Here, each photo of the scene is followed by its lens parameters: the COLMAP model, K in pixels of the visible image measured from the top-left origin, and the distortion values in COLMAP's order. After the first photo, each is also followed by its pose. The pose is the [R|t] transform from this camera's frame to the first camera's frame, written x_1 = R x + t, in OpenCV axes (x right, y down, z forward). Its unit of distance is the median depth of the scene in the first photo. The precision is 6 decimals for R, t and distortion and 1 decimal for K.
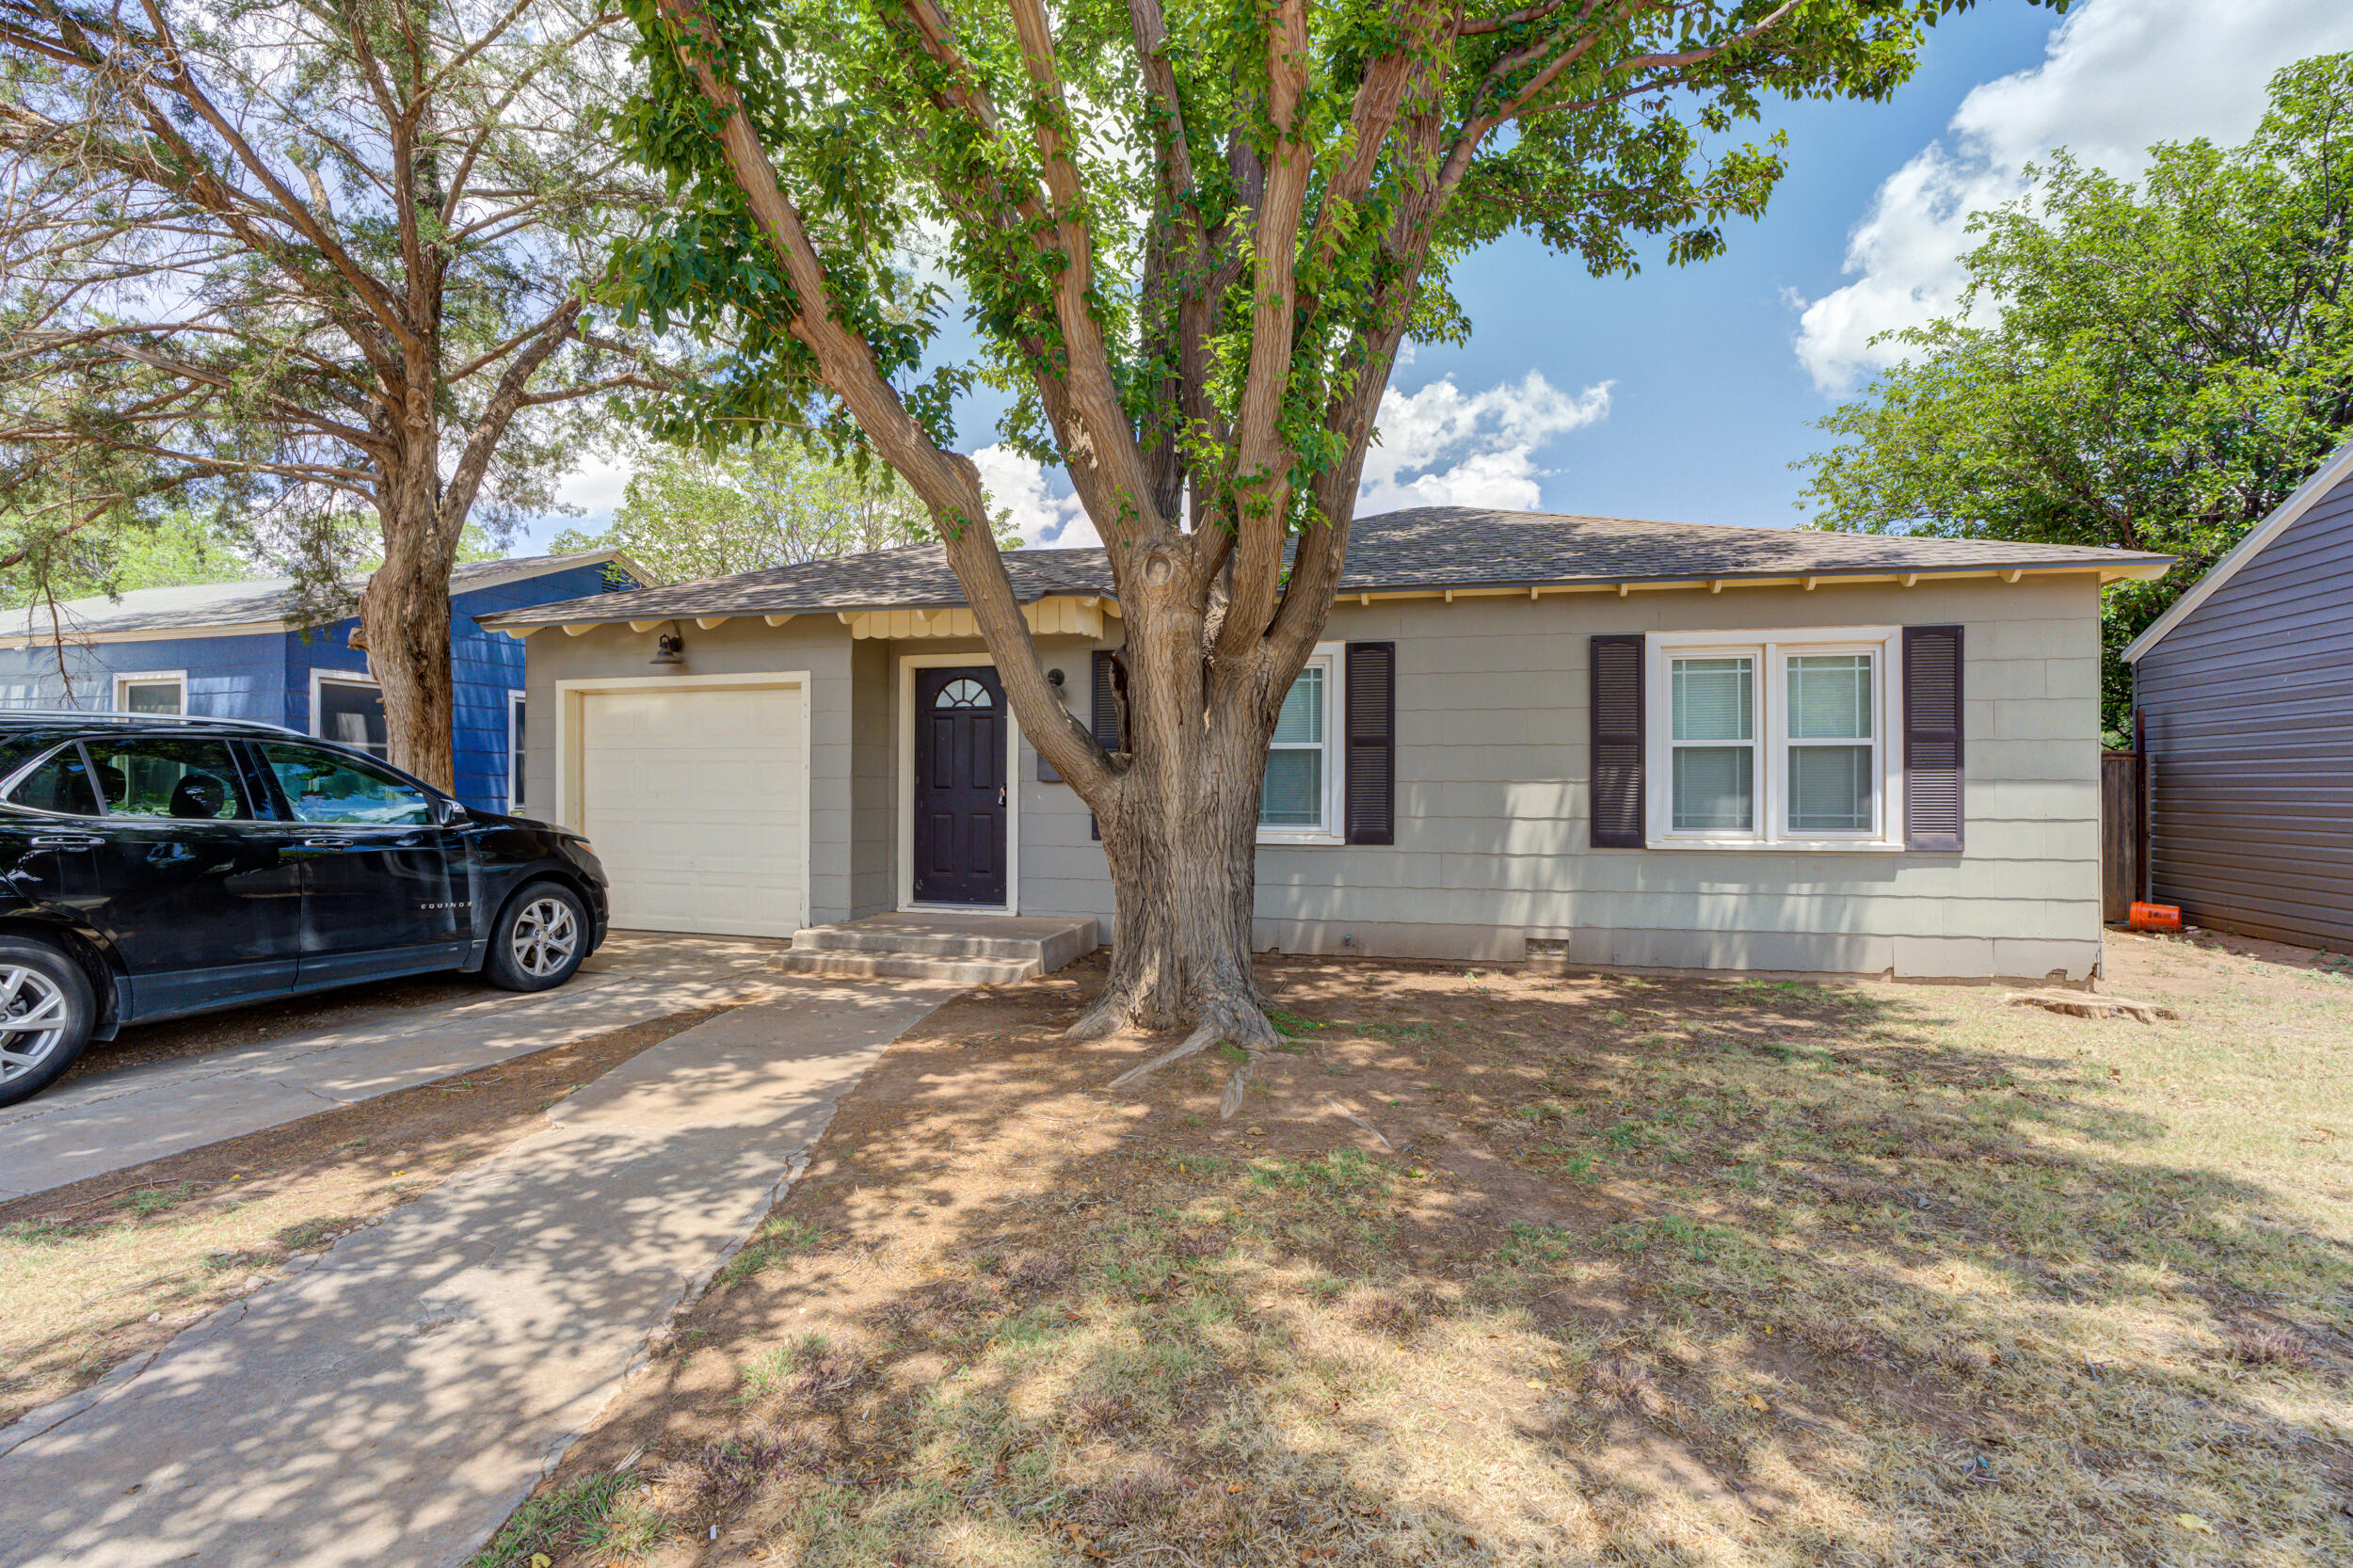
lens RADIAL K [[1099.5, 0, 1188.5], [0, 1099.5, 815.8], [0, 0, 1]] dist [-0.061628, 0.026687]
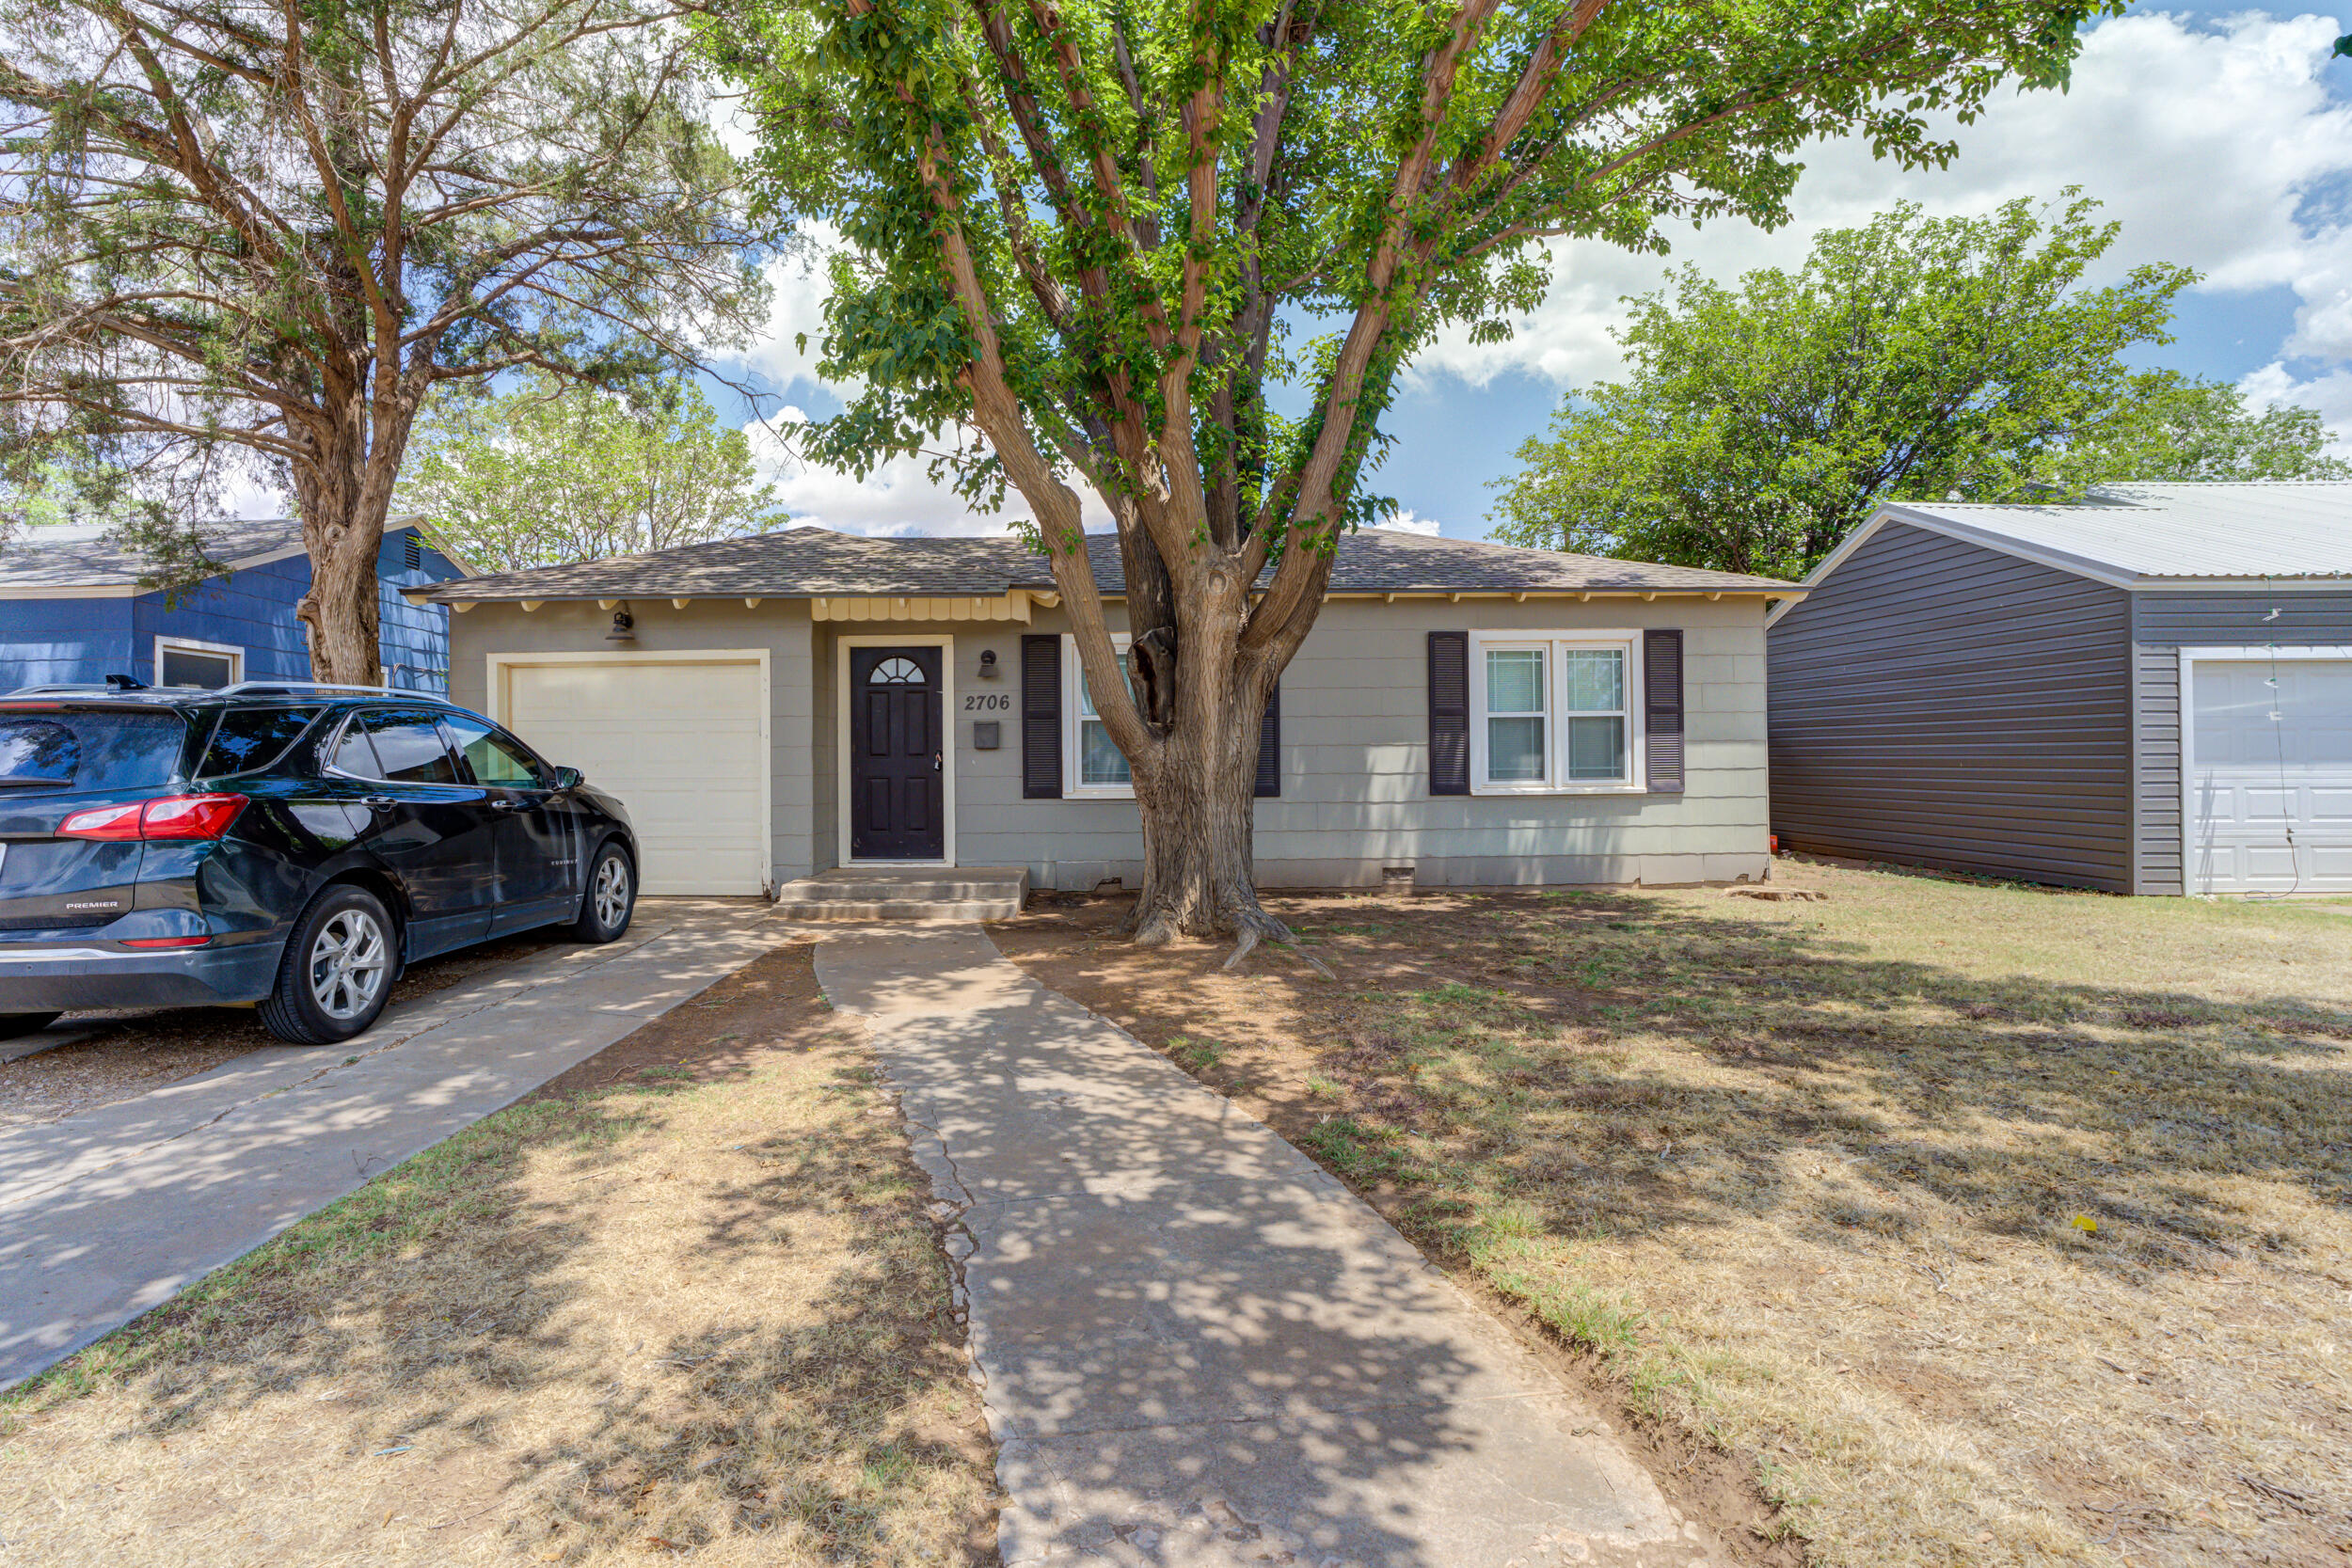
lens RADIAL K [[1057.3, 0, 1172.0], [0, 1057.3, 790.9], [0, 0, 1]] dist [-0.058014, 0.023045]
pose [[0.965737, -0.018705, 0.258846, -0.261854], [0.017246, 0.999820, 0.007905, 0.008976], [-0.258948, -0.003170, 0.965886, -0.133135]]
